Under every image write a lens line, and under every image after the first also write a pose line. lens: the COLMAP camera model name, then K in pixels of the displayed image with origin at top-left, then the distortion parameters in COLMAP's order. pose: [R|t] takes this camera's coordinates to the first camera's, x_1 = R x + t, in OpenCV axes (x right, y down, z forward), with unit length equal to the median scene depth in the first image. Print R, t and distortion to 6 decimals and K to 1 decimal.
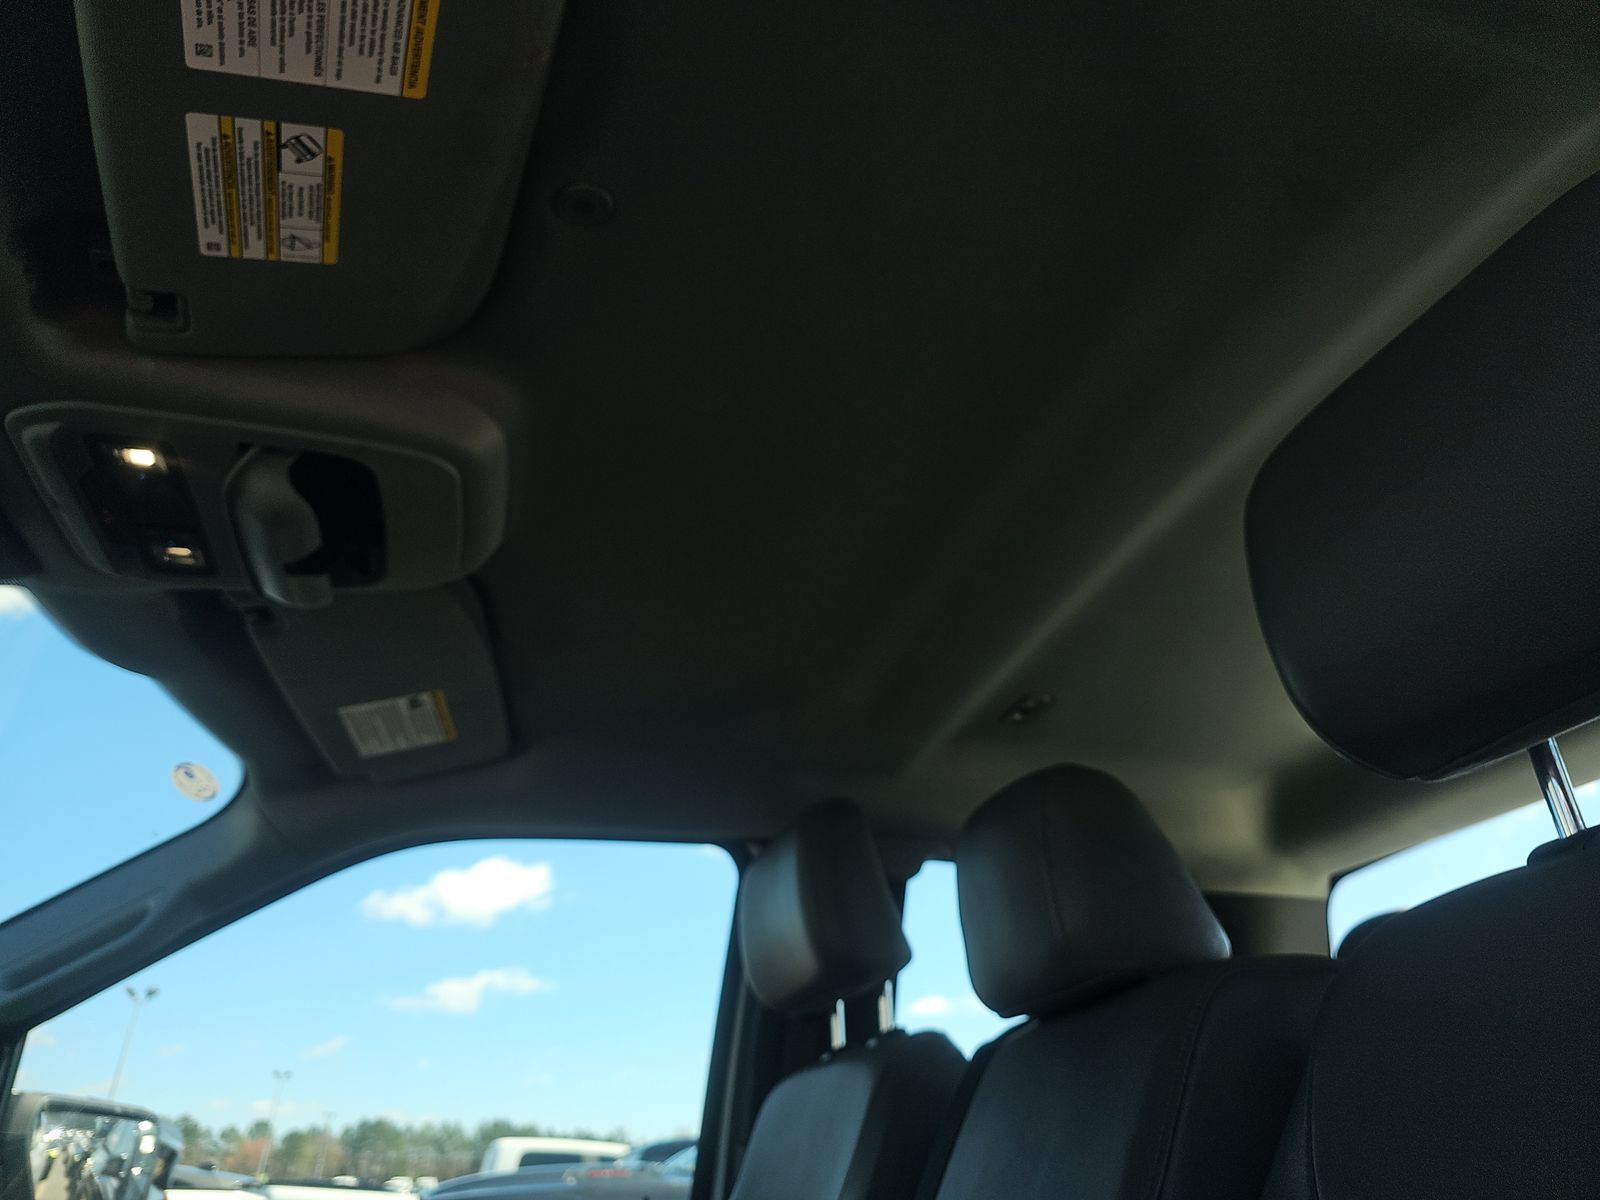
lens RADIAL K [[1089.3, 0, 807.4], [0, 1089.3, 610.7], [0, 0, 1]] dist [0.074578, -0.063881]
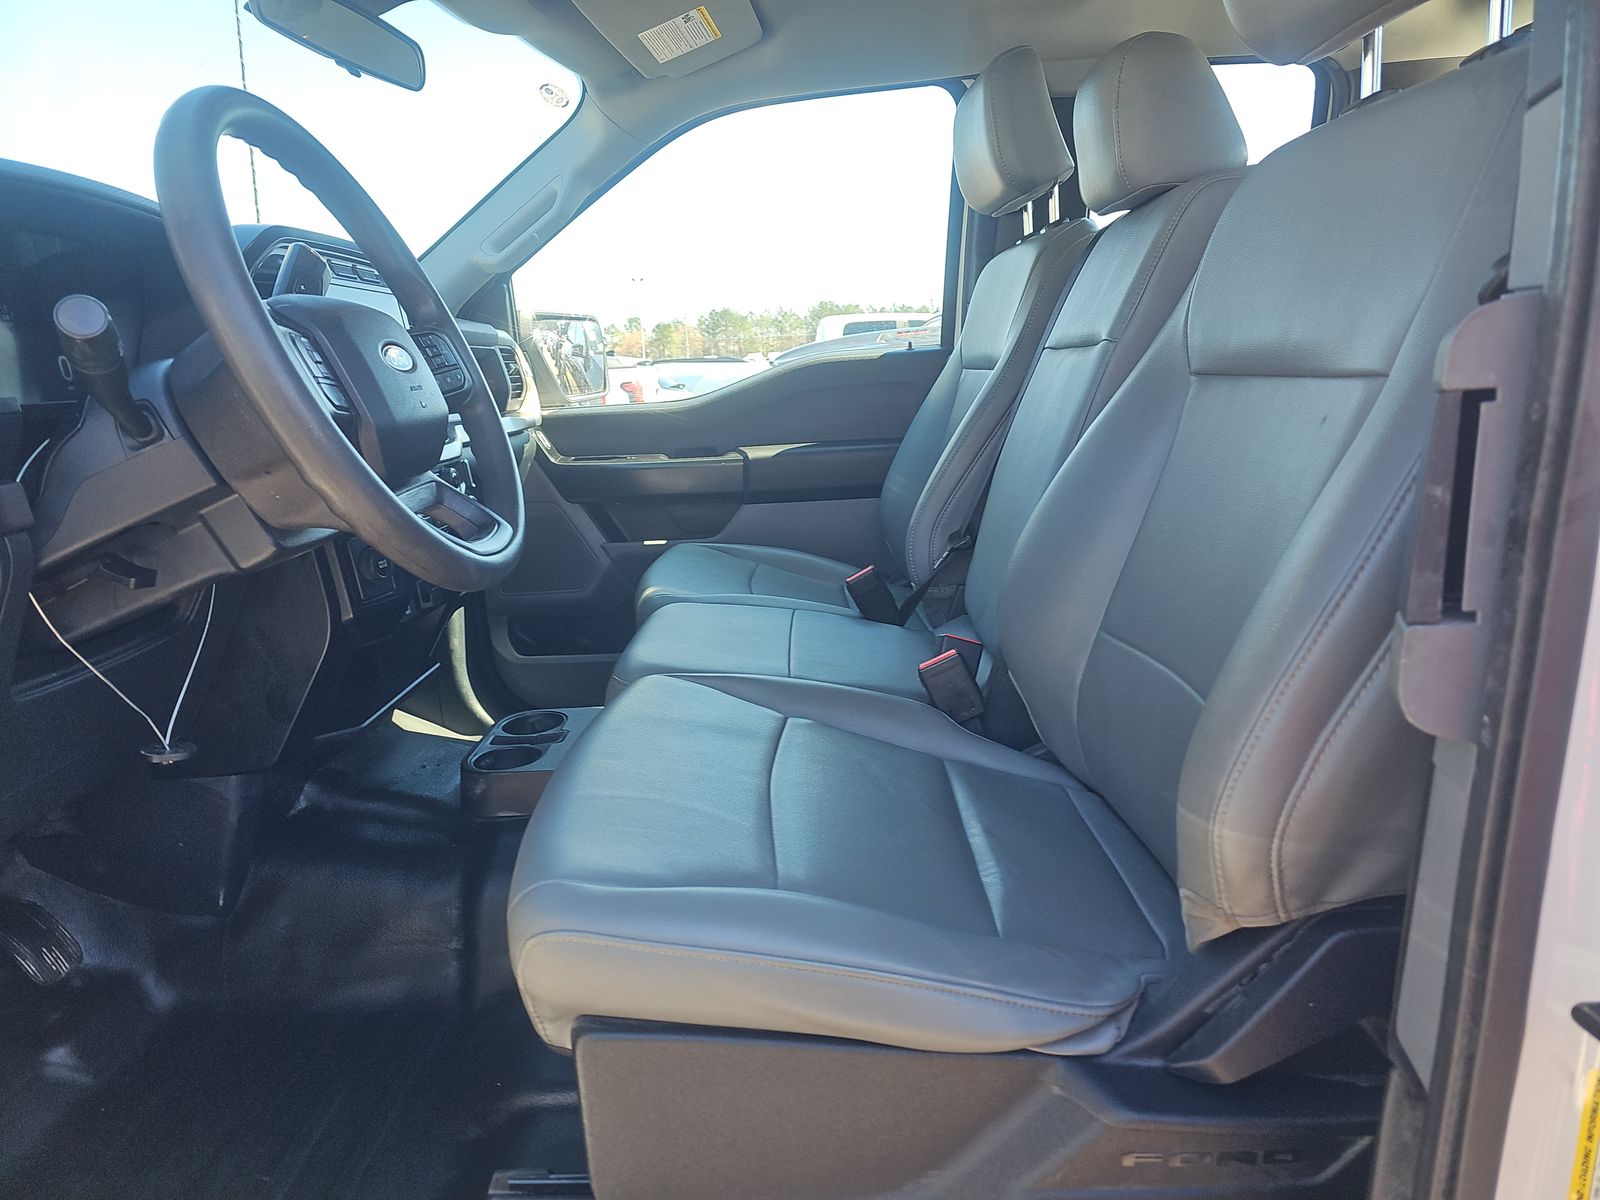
lens RADIAL K [[1089.3, 0, 807.4], [0, 1089.3, 610.7], [0, 0, 1]] dist [0.074578, -0.063881]
pose [[0.961702, -0.010252, -0.273905, 0.094110], [0.187603, 0.753179, 0.630498, -0.126048], [0.199835, -0.657736, 0.726257, -0.274514]]
